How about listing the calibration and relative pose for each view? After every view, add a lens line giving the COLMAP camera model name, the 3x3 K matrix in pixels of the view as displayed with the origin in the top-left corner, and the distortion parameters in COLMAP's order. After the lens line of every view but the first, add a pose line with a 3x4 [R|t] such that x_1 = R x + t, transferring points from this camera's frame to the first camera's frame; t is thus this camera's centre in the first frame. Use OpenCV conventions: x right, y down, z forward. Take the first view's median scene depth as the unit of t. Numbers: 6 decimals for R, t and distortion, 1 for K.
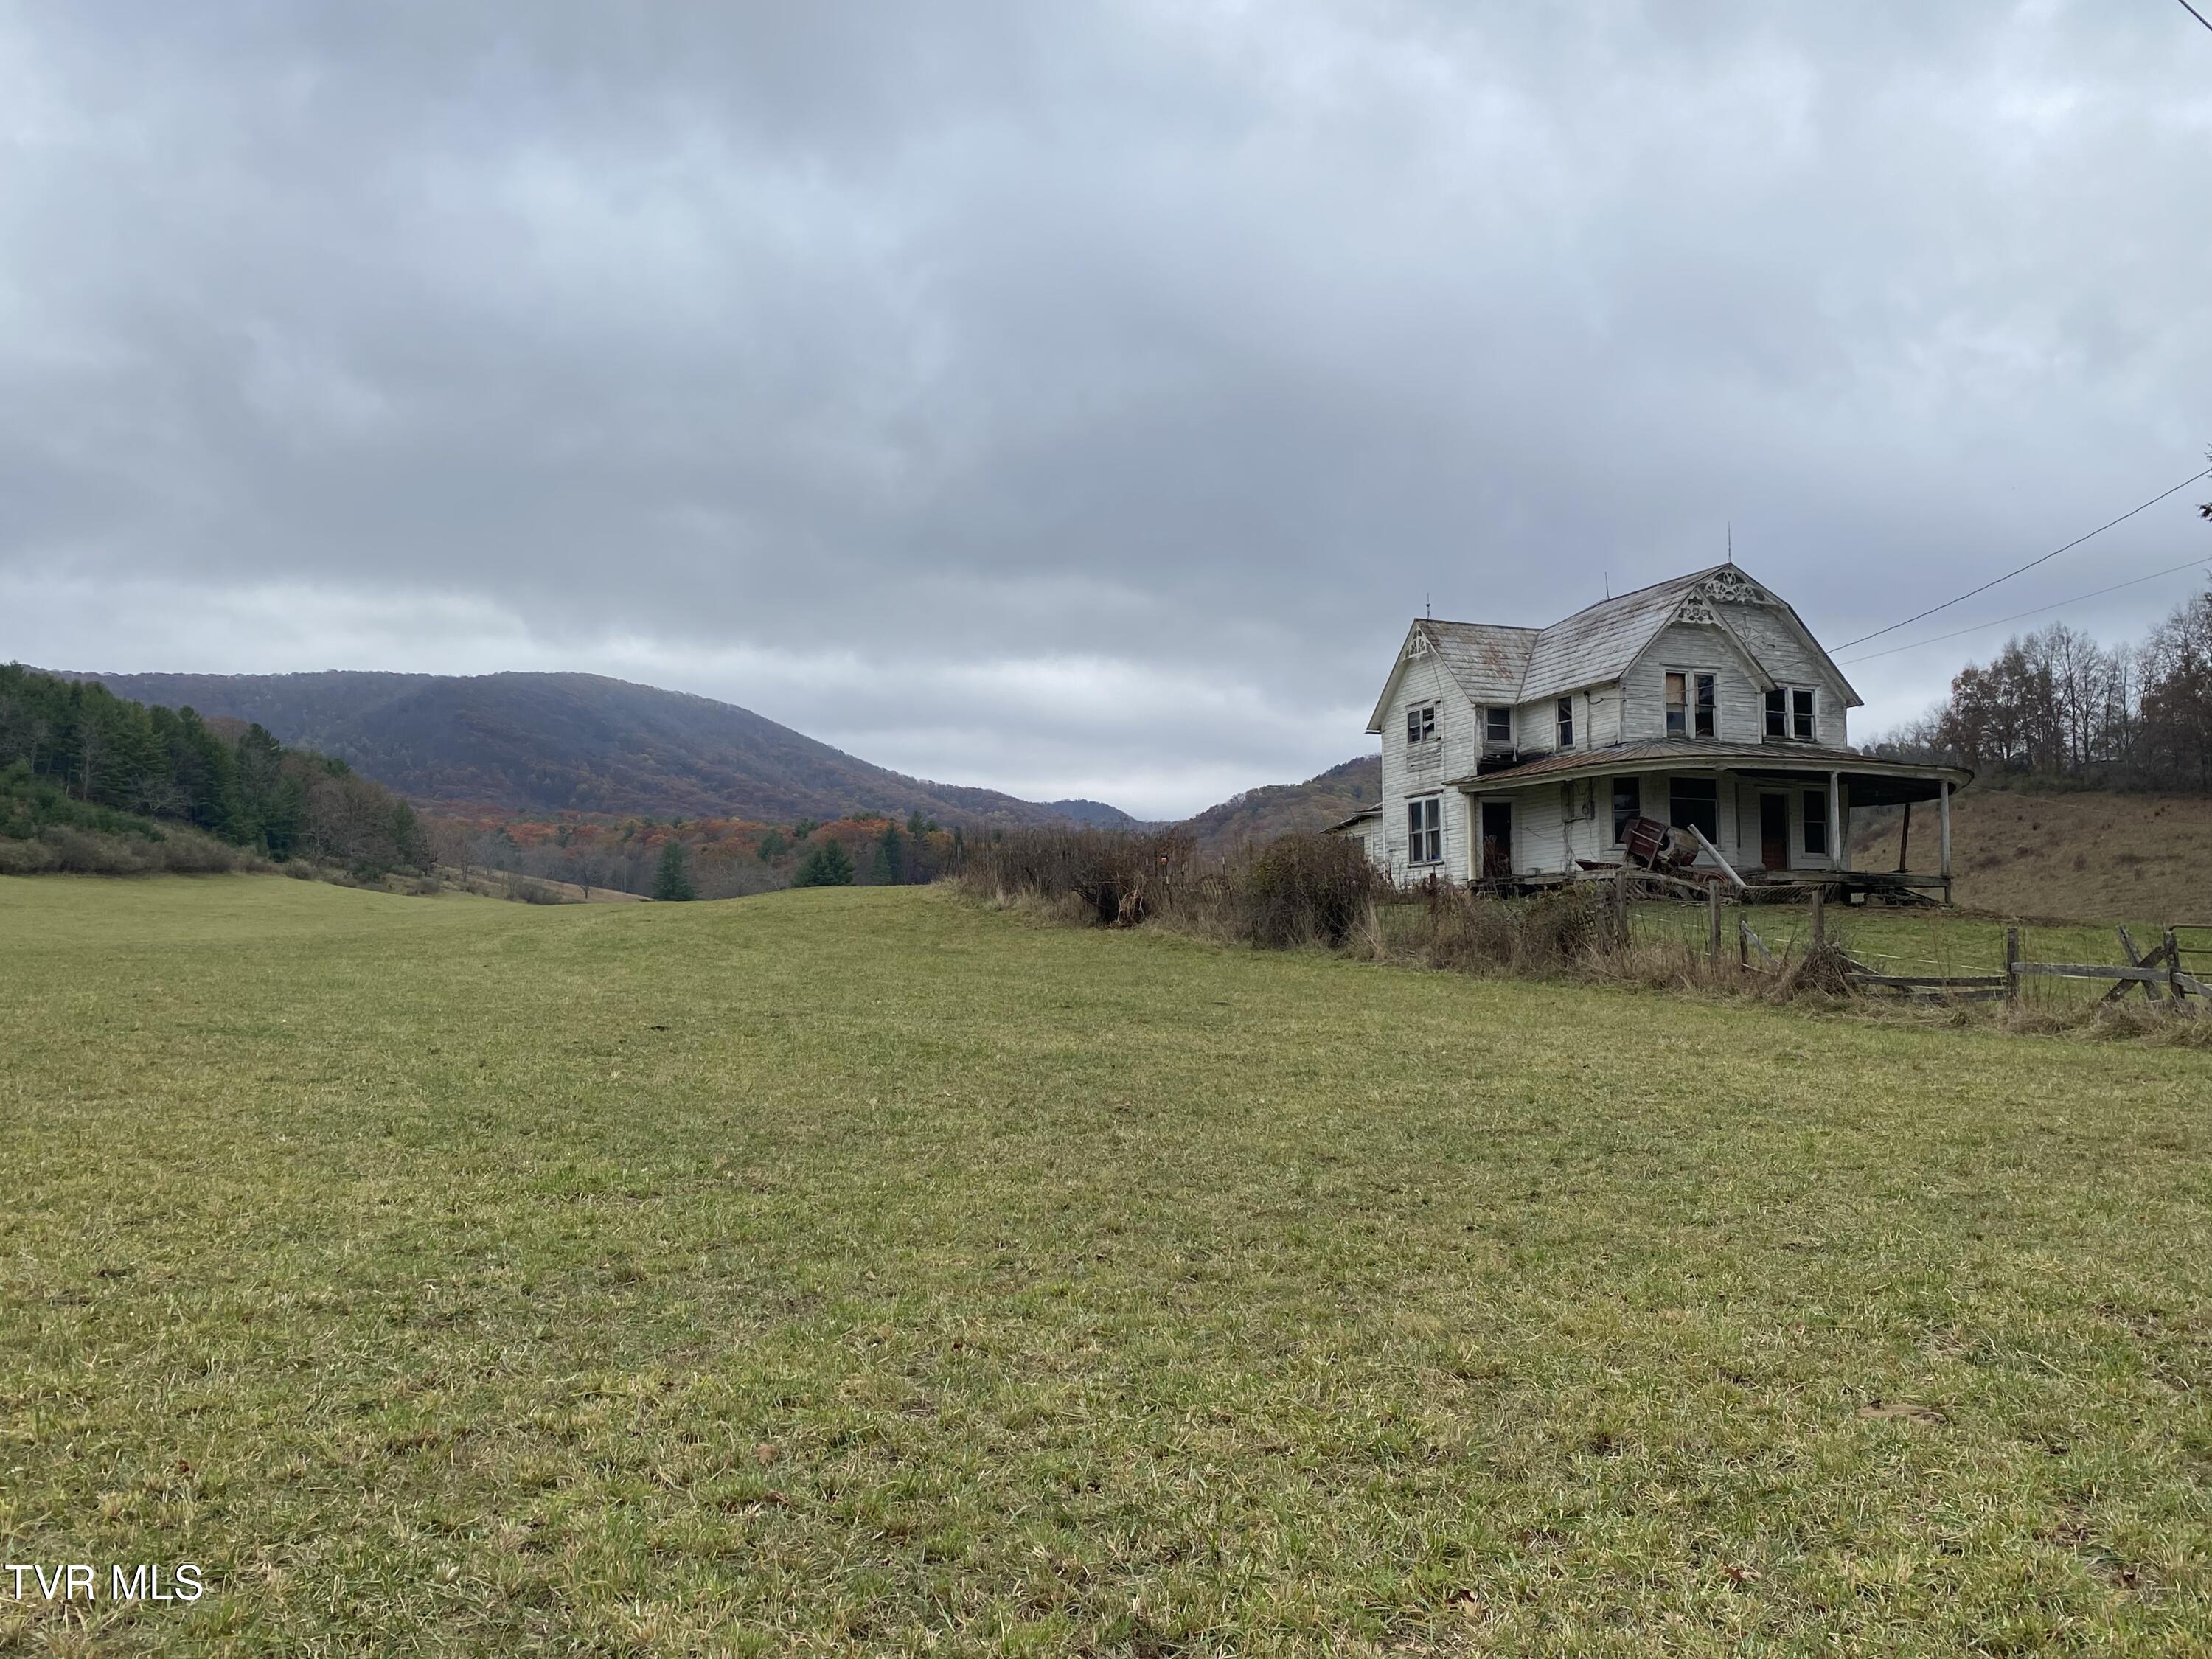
lens RADIAL K [[1866.5, 0, 1106.0], [0, 1866.5, 829.5], [0, 0, 1]] dist [0.002296, -0.000219]
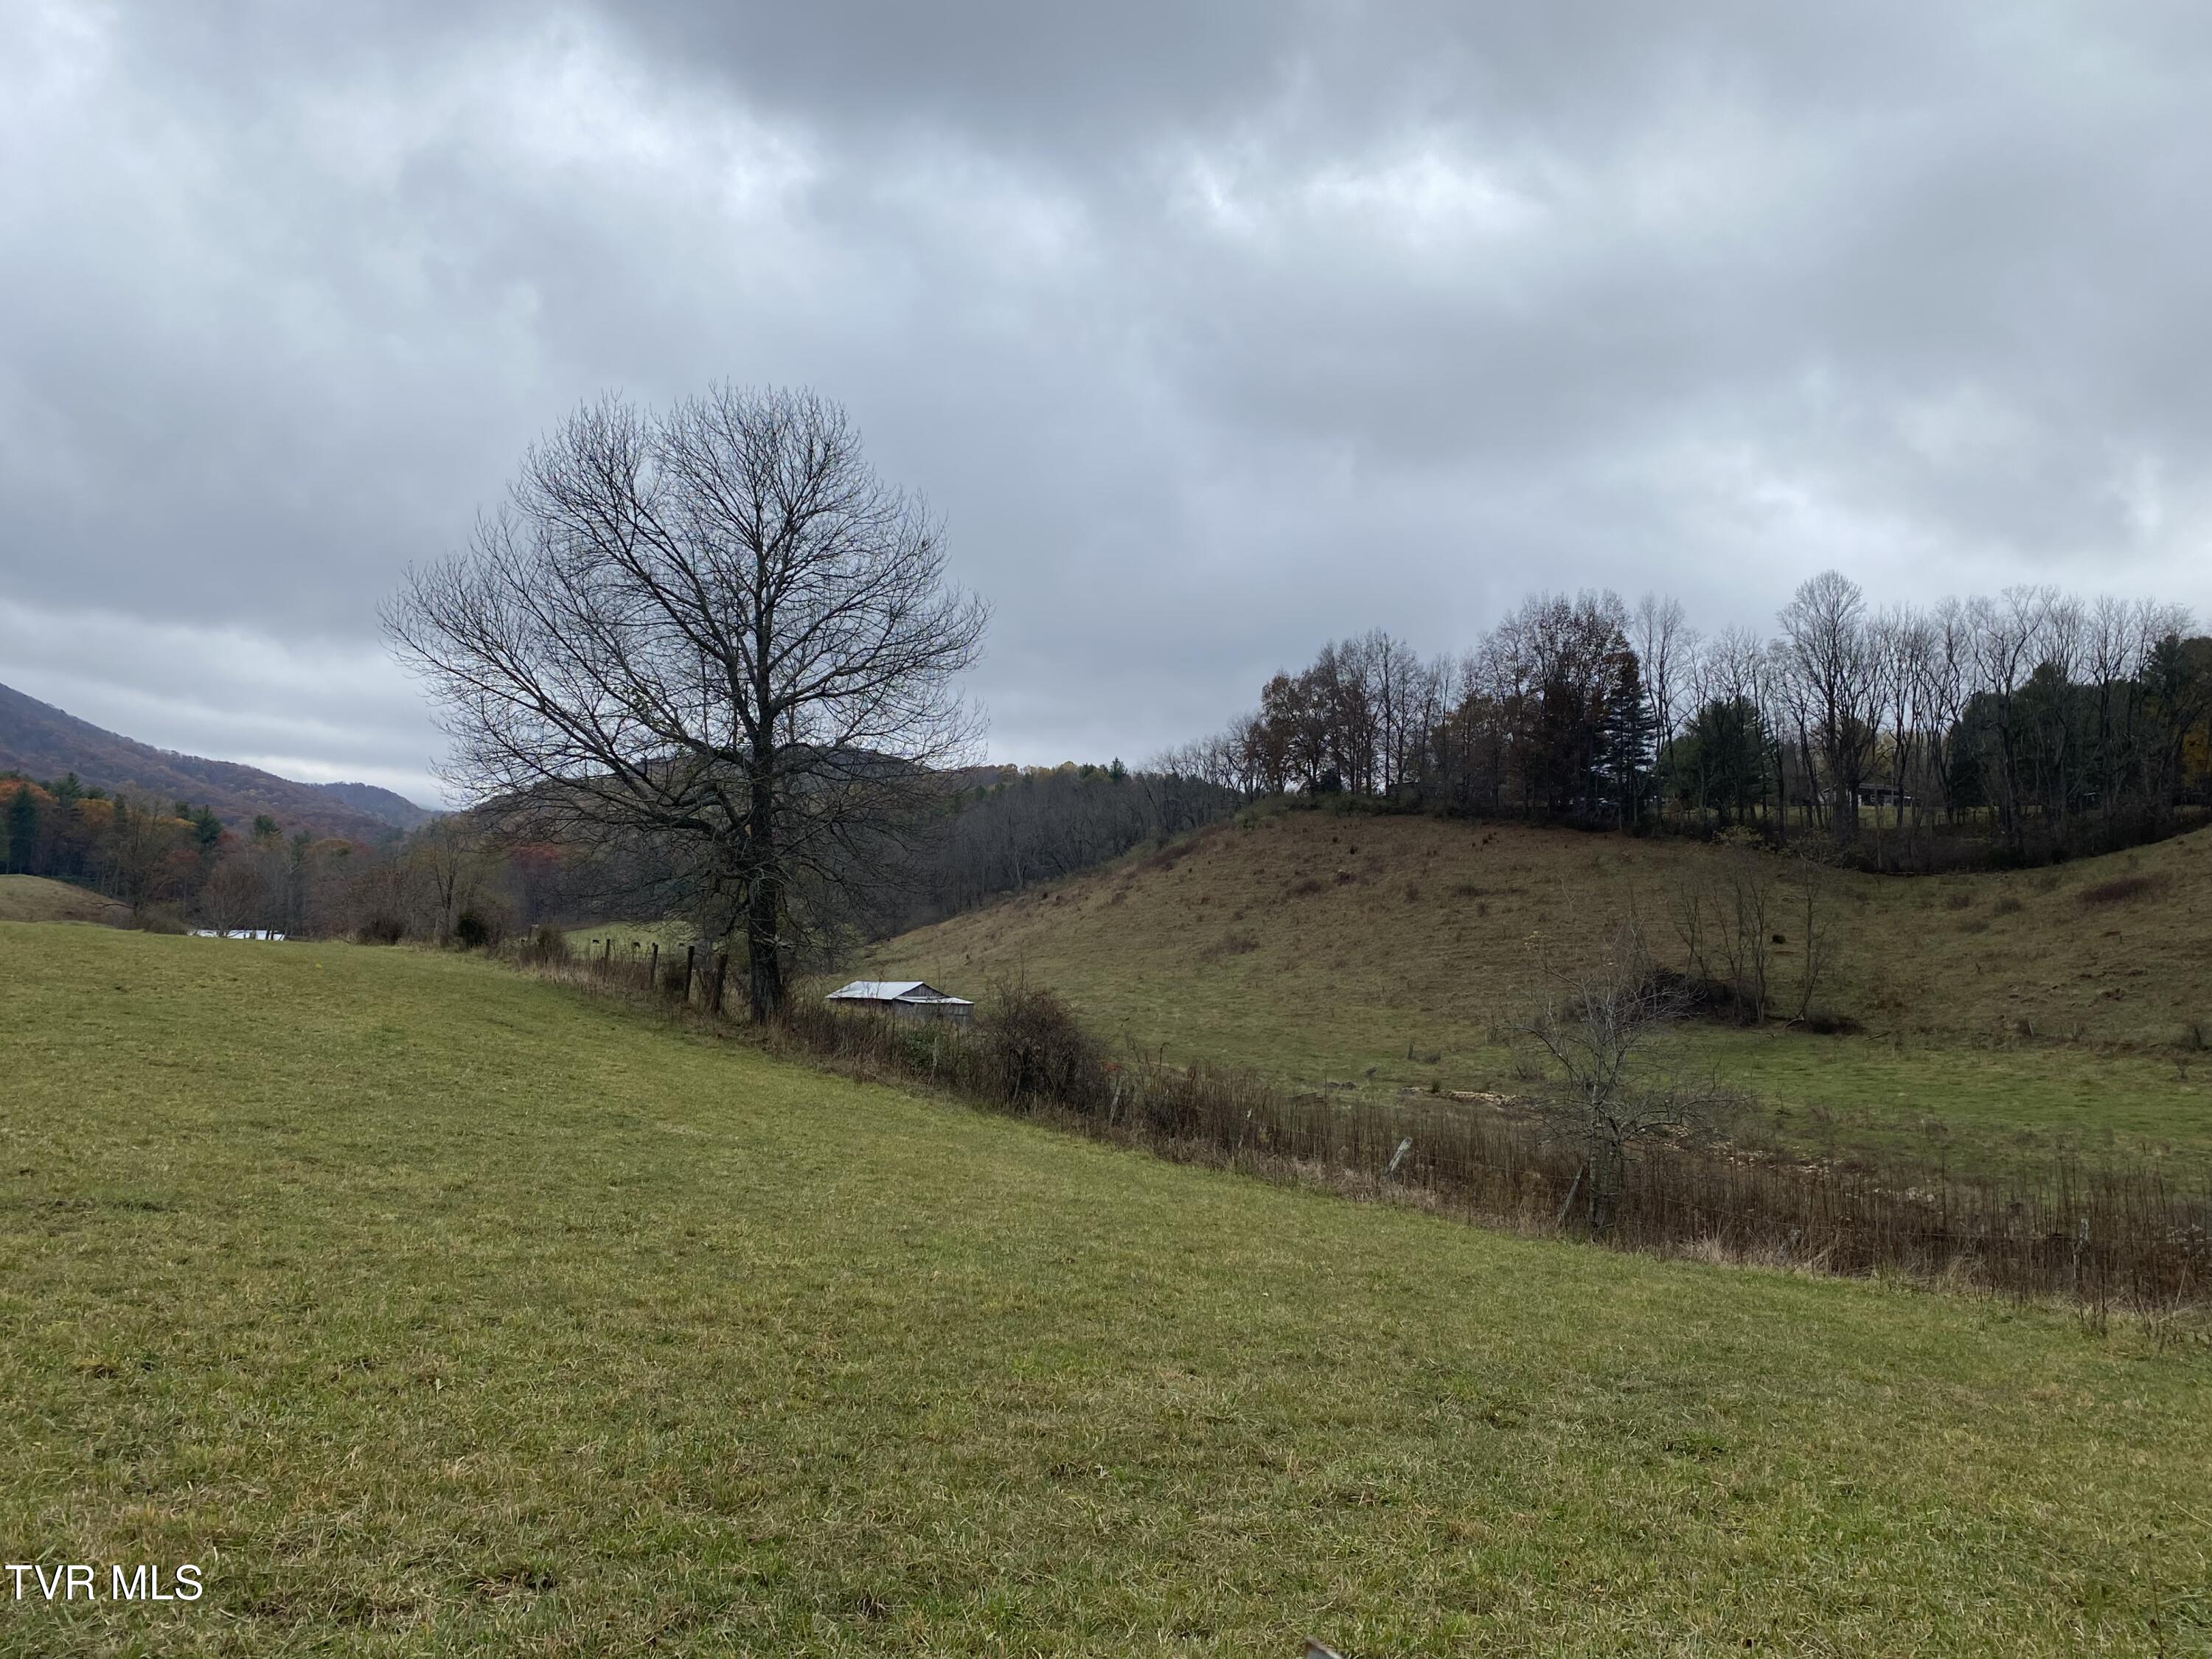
lens RADIAL K [[1791.9, 0, 1106.0], [0, 1791.9, 829.5], [0, 0, 1]] dist [0.057195, 0.000896]
pose [[0.927981, 0.052450, 0.368918, 0.069594], [-0.051246, 0.998601, -0.013068, 0.005565], [-0.369087, -0.006778, 0.929370, 0.238649]]
